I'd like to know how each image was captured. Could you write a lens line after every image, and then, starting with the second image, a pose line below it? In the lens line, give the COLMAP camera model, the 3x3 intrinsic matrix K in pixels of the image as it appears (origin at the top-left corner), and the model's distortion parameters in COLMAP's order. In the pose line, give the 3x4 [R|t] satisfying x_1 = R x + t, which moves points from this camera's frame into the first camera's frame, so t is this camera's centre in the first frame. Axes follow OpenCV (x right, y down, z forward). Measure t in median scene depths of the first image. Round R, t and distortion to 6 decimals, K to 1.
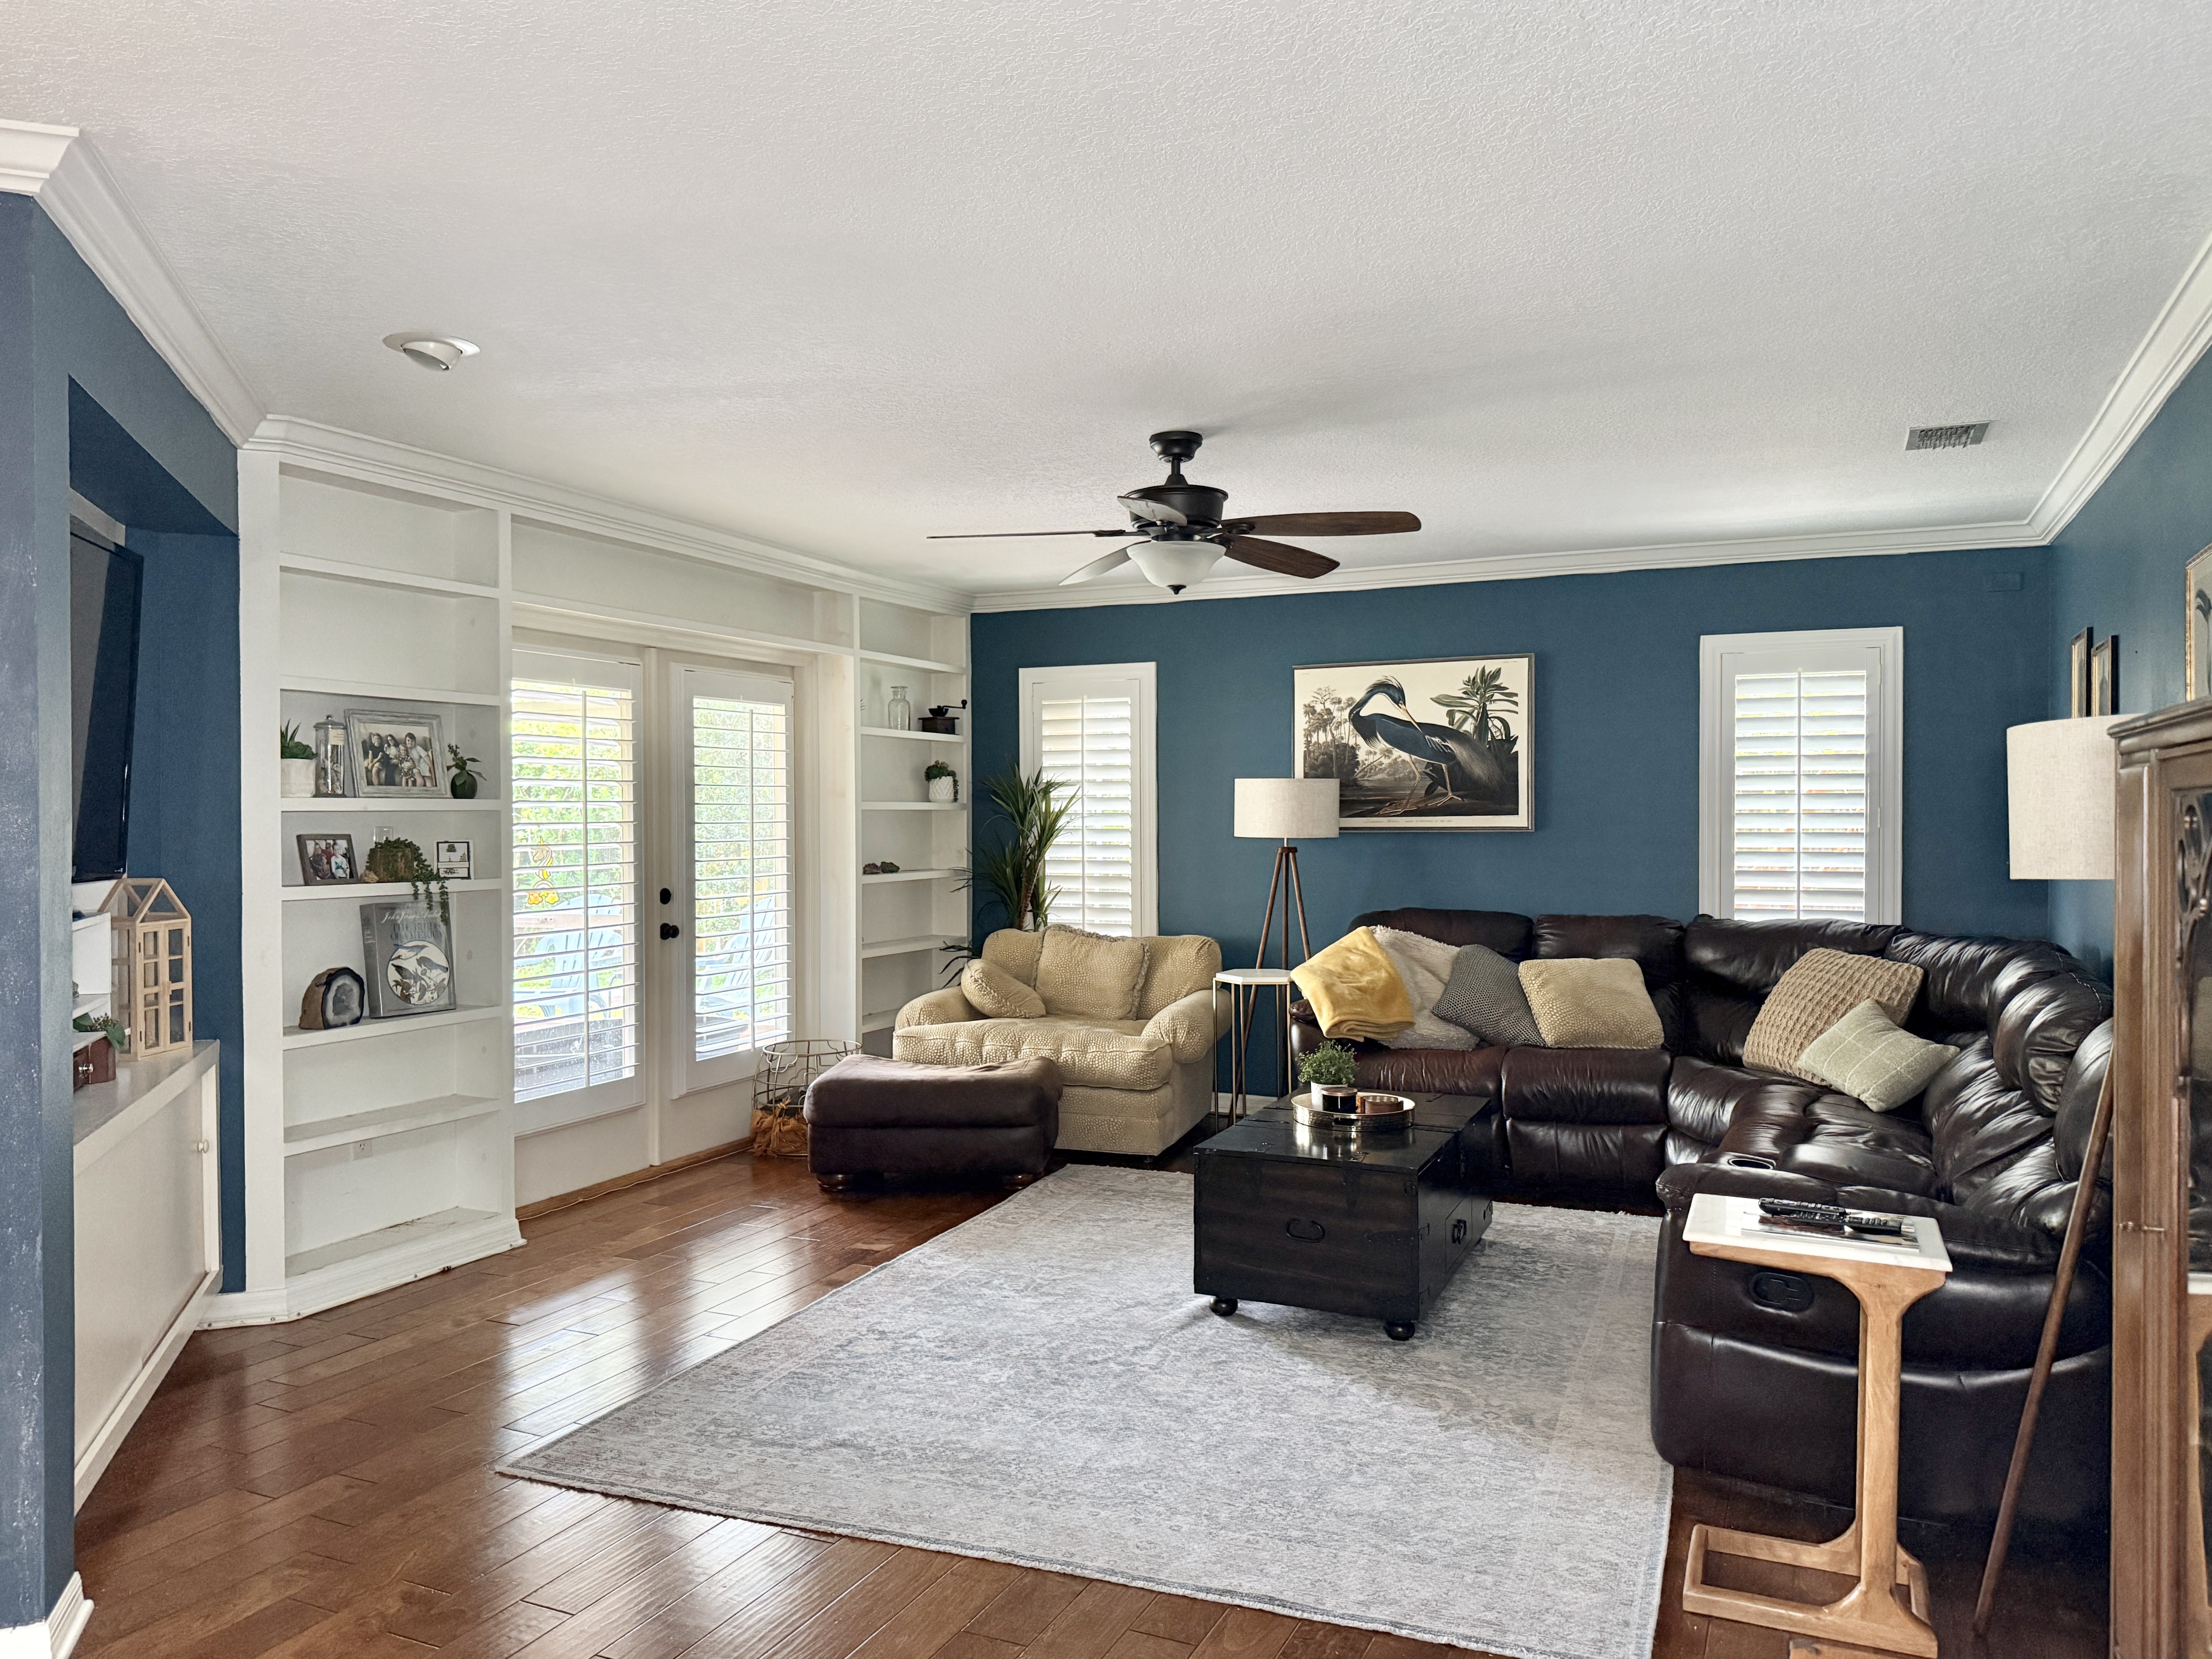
lens RADIAL K [[1562.9, 0, 1165.1], [0, 1562.9, 805.8], [0, 0, 1]] dist [0.053693, -0.086644]
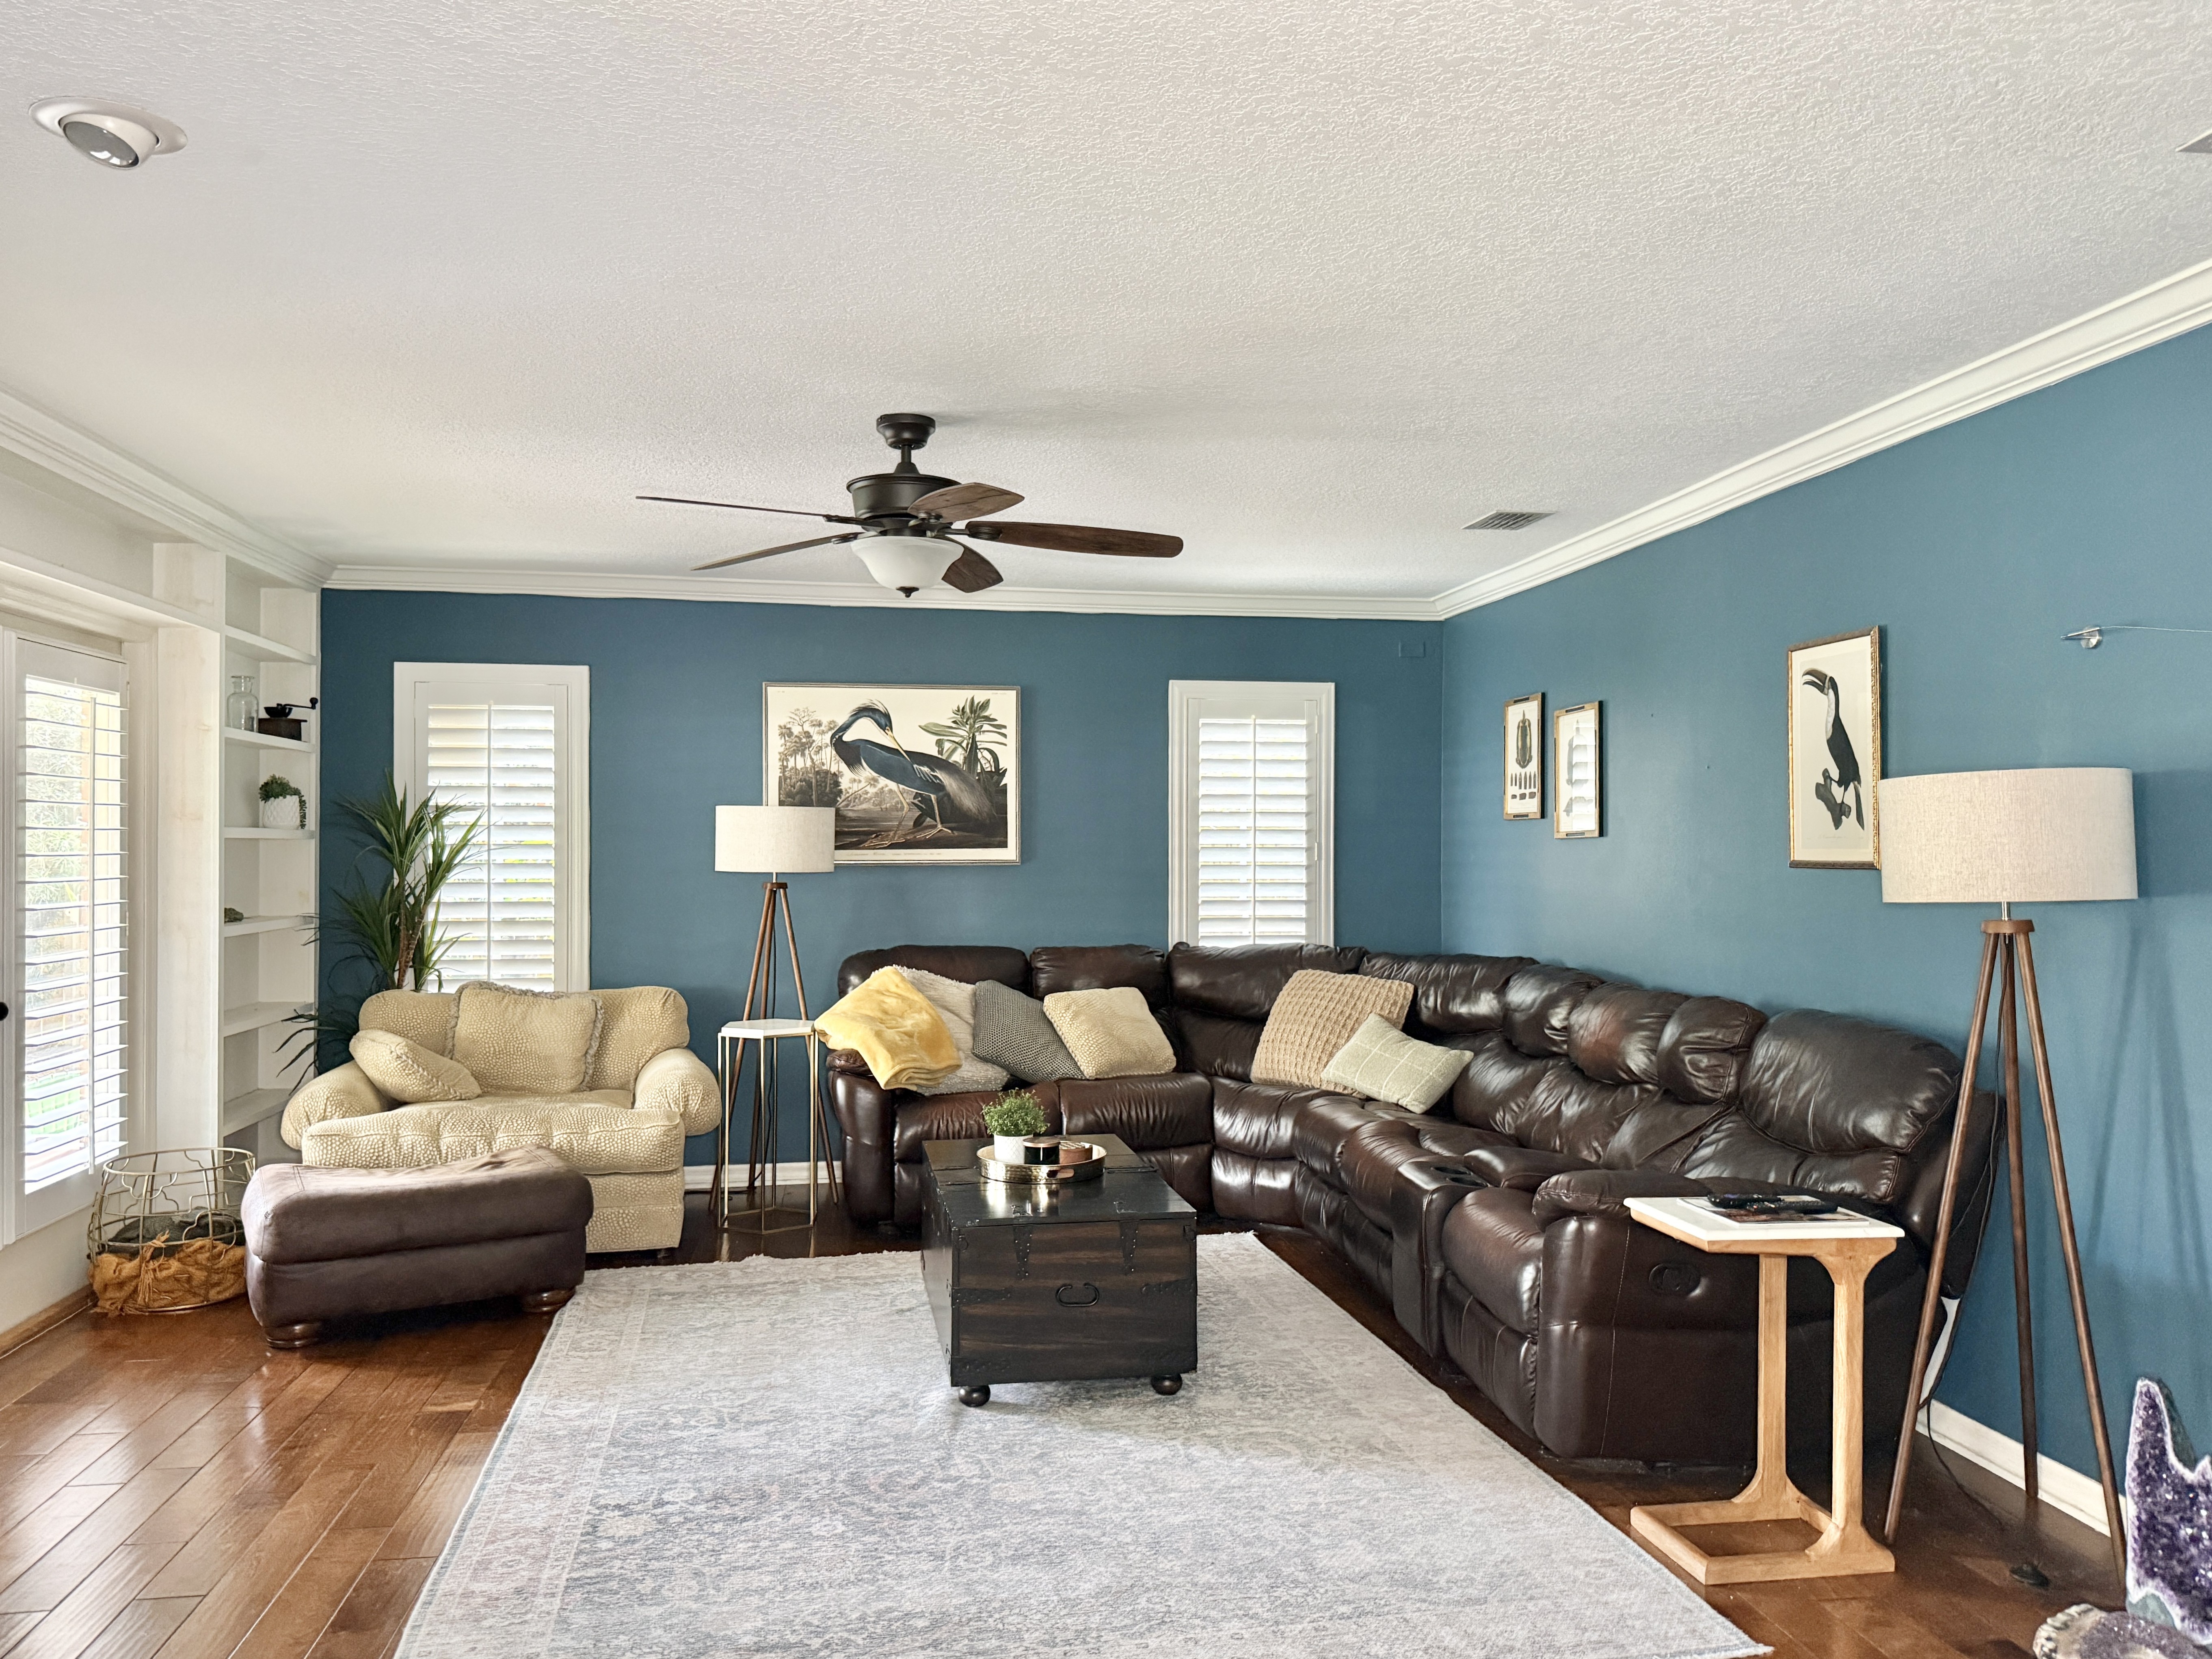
lens RADIAL K [[1562.7, 0, 1133.8], [0, 1562.7, 840.0], [0, 0, 1]] dist [0.053693, -0.086644]
pose [[0.834187, 0.006501, 0.551444, -0.282977], [-0.006867, 0.999975, -0.001401, 0.001642], [-0.551440, -0.002618, 0.834211, 0.148699]]
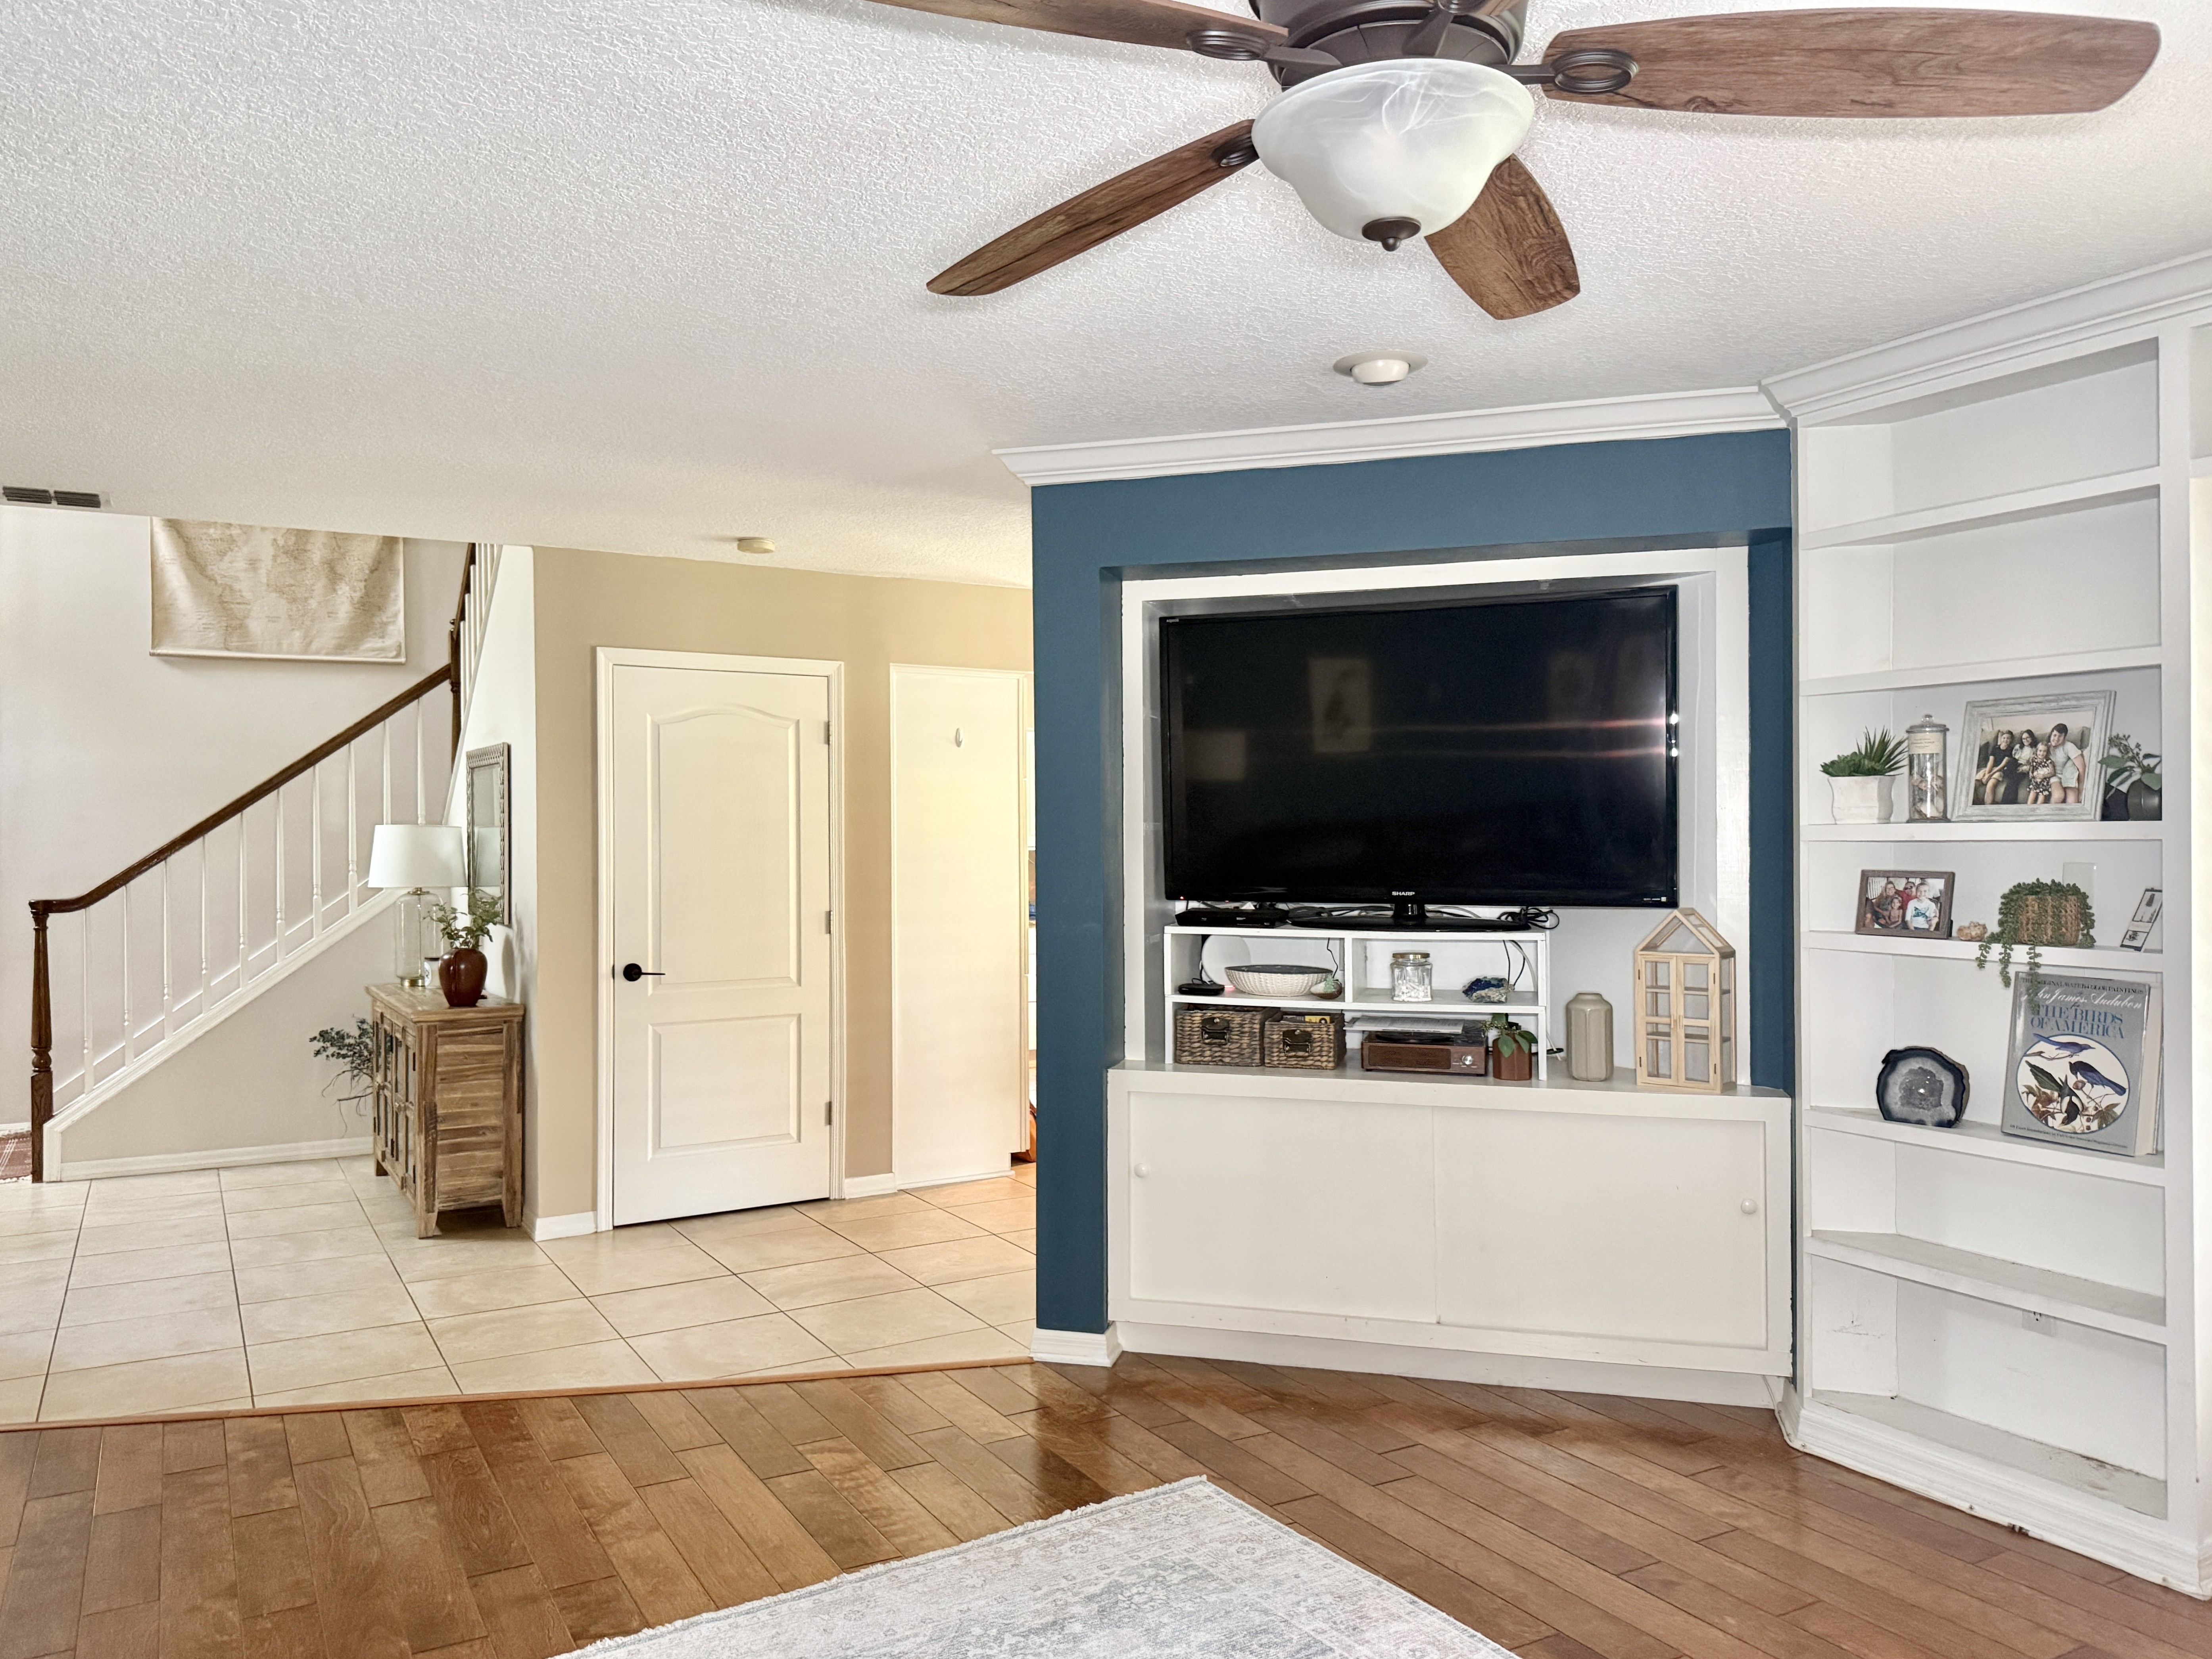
lens RADIAL K [[1562.9, 0, 1104.5], [0, 1562.9, 823.1], [0, 0, 1]] dist [0.053693, -0.086644]
pose [[-0.607344, -0.017251, -0.794251, 0.246123], [0.002121, 0.999725, -0.023336, 0.008913], [0.794436, -0.015858, -0.607141, 0.879519]]
